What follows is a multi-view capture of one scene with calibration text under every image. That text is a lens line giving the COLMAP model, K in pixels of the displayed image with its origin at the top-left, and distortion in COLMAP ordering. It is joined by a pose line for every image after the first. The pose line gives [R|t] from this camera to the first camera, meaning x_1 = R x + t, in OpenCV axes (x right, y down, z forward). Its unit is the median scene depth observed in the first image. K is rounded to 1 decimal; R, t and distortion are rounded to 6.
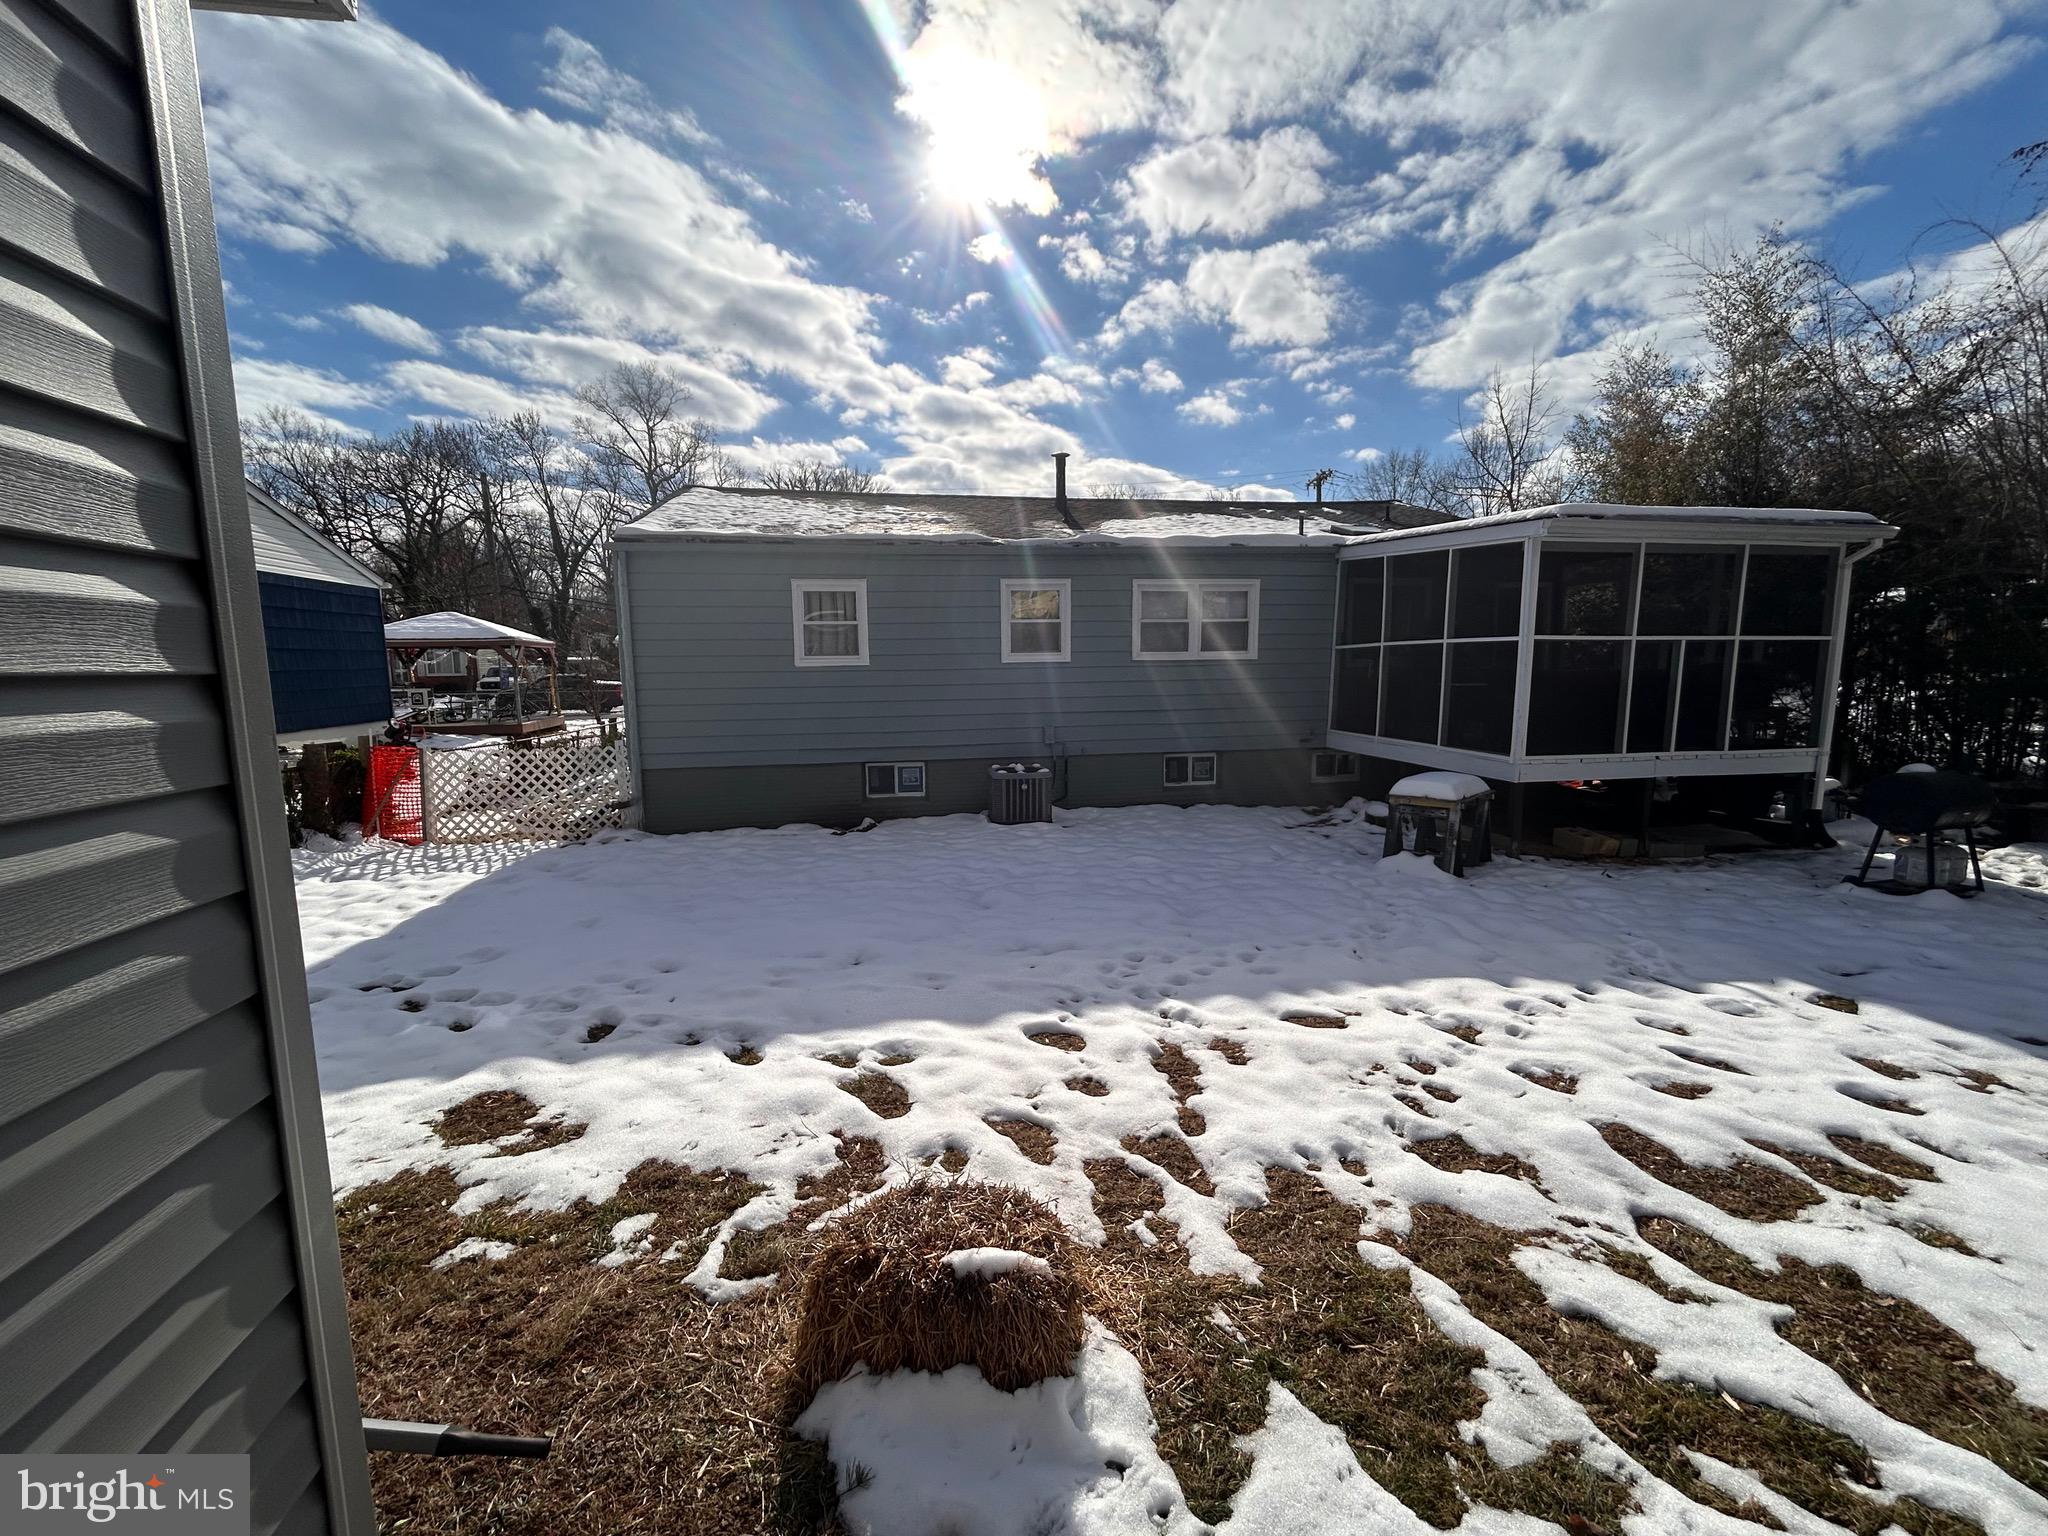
lens RADIAL K [[830.7, 0, 1022.7], [0, 830.7, 767.5], [0, 0, 1]] dist [0.001275, 0.000416]
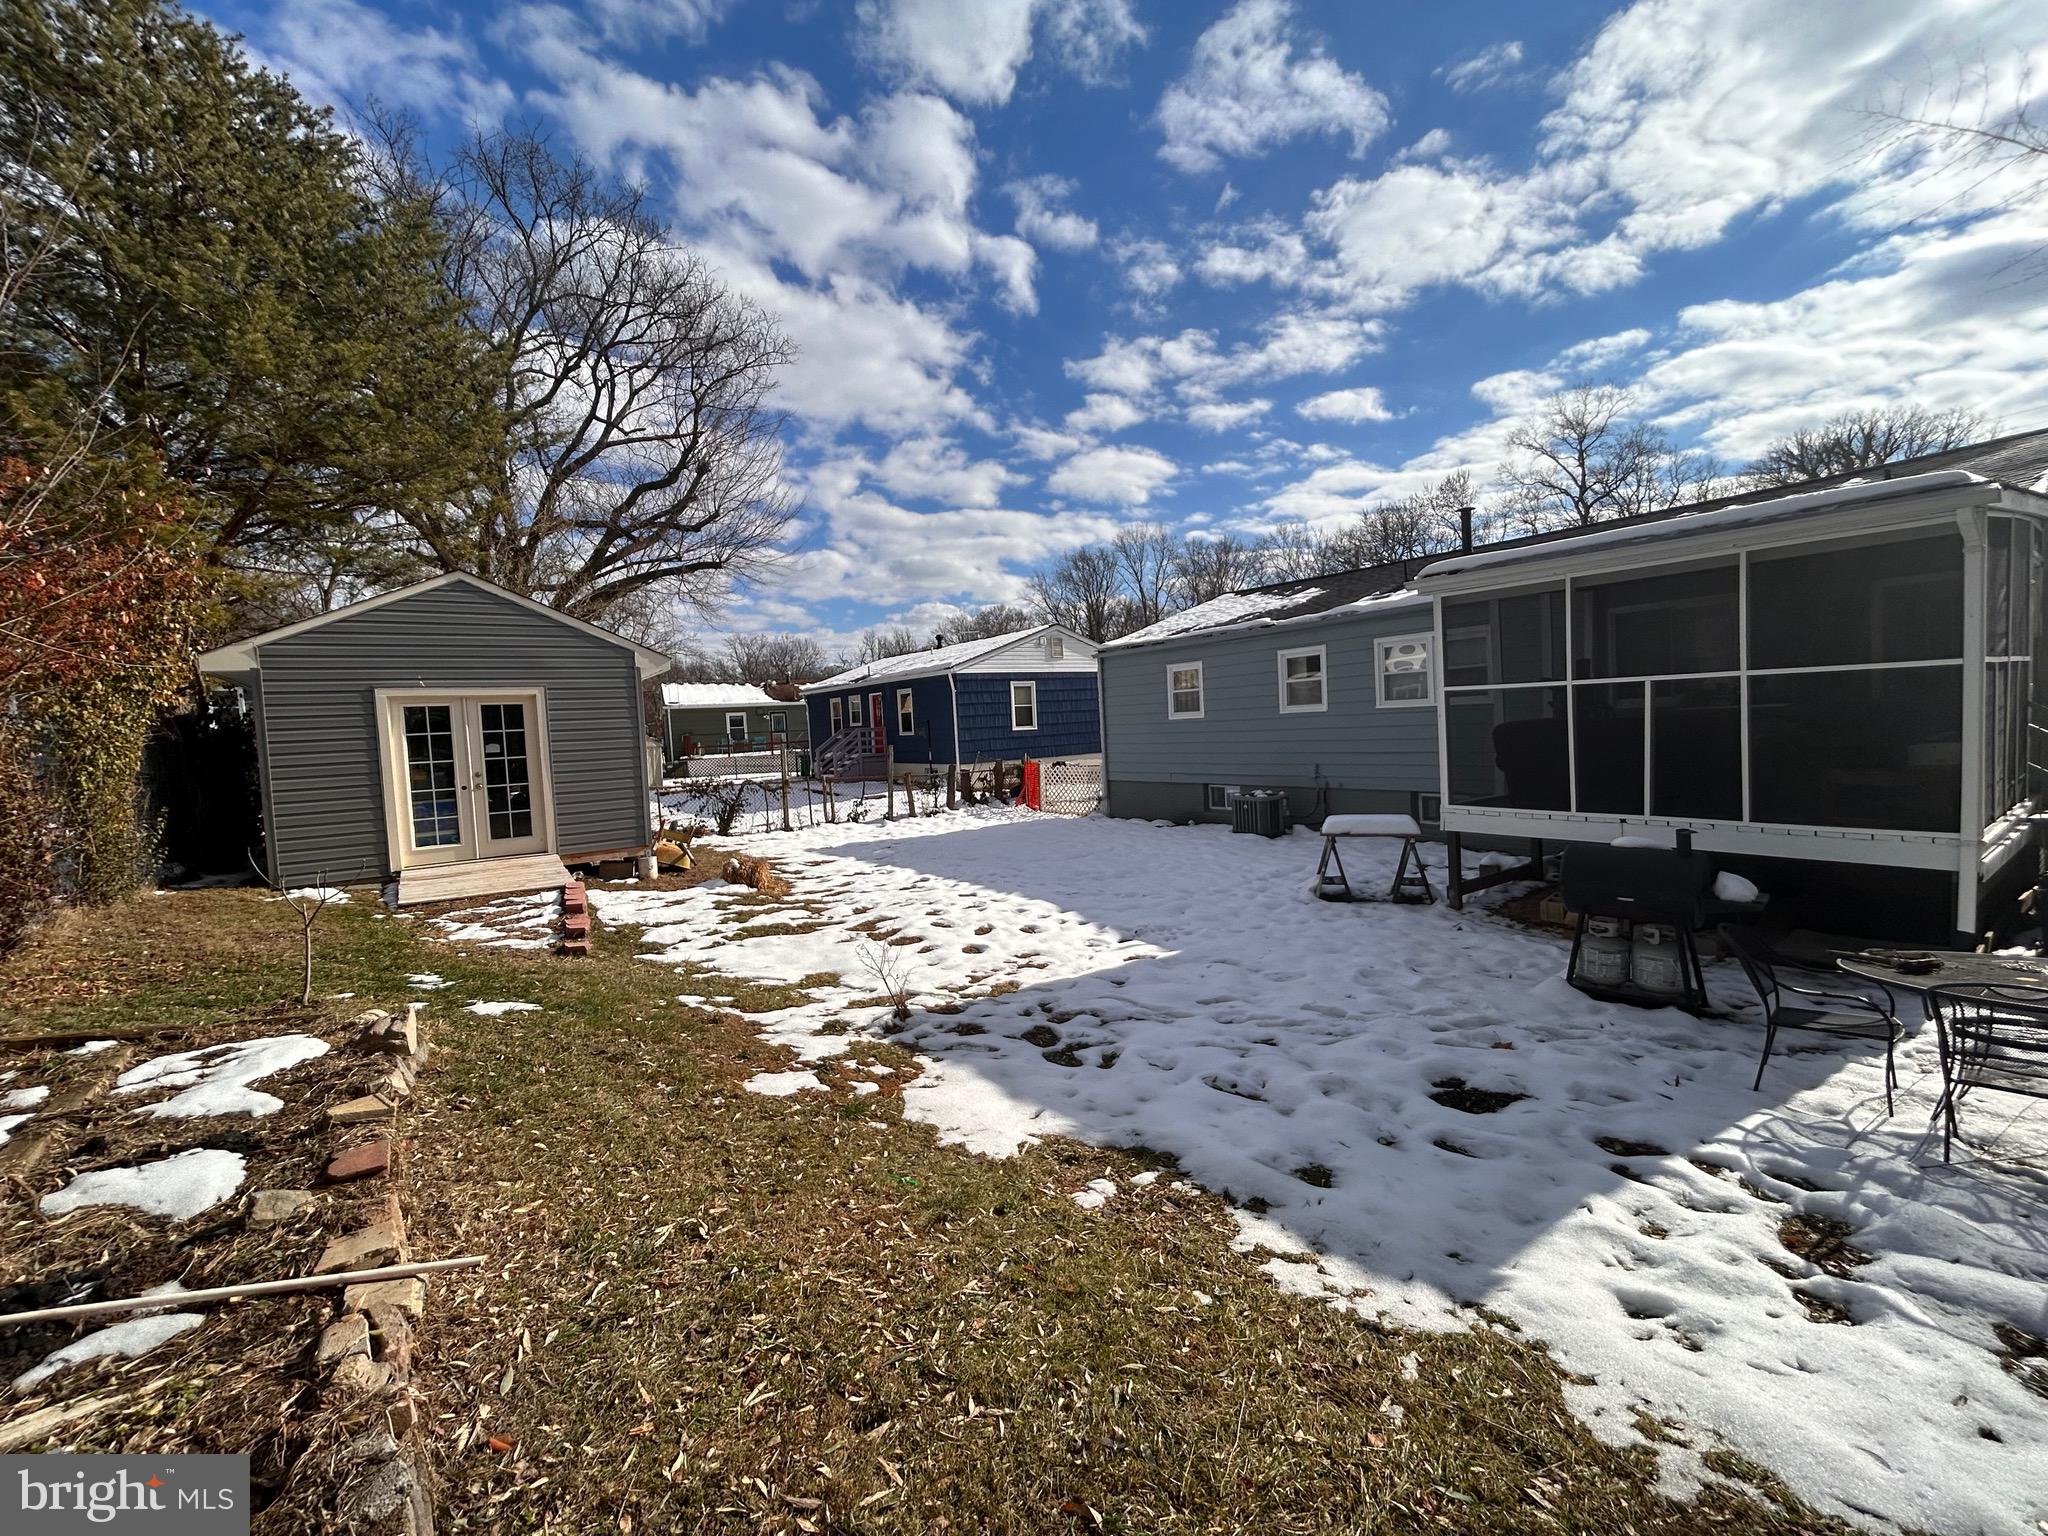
lens RADIAL K [[830.7, 0, 1019.6], [0, 830.7, 768.9], [0, 0, 1]] dist [0.001275, 0.000416]
pose [[0.441621, 0.039809, -0.896318, 2.735661], [-0.073001, 0.997297, 0.008326, -0.058895], [0.894227, 0.061755, 0.443334, 0.169516]]
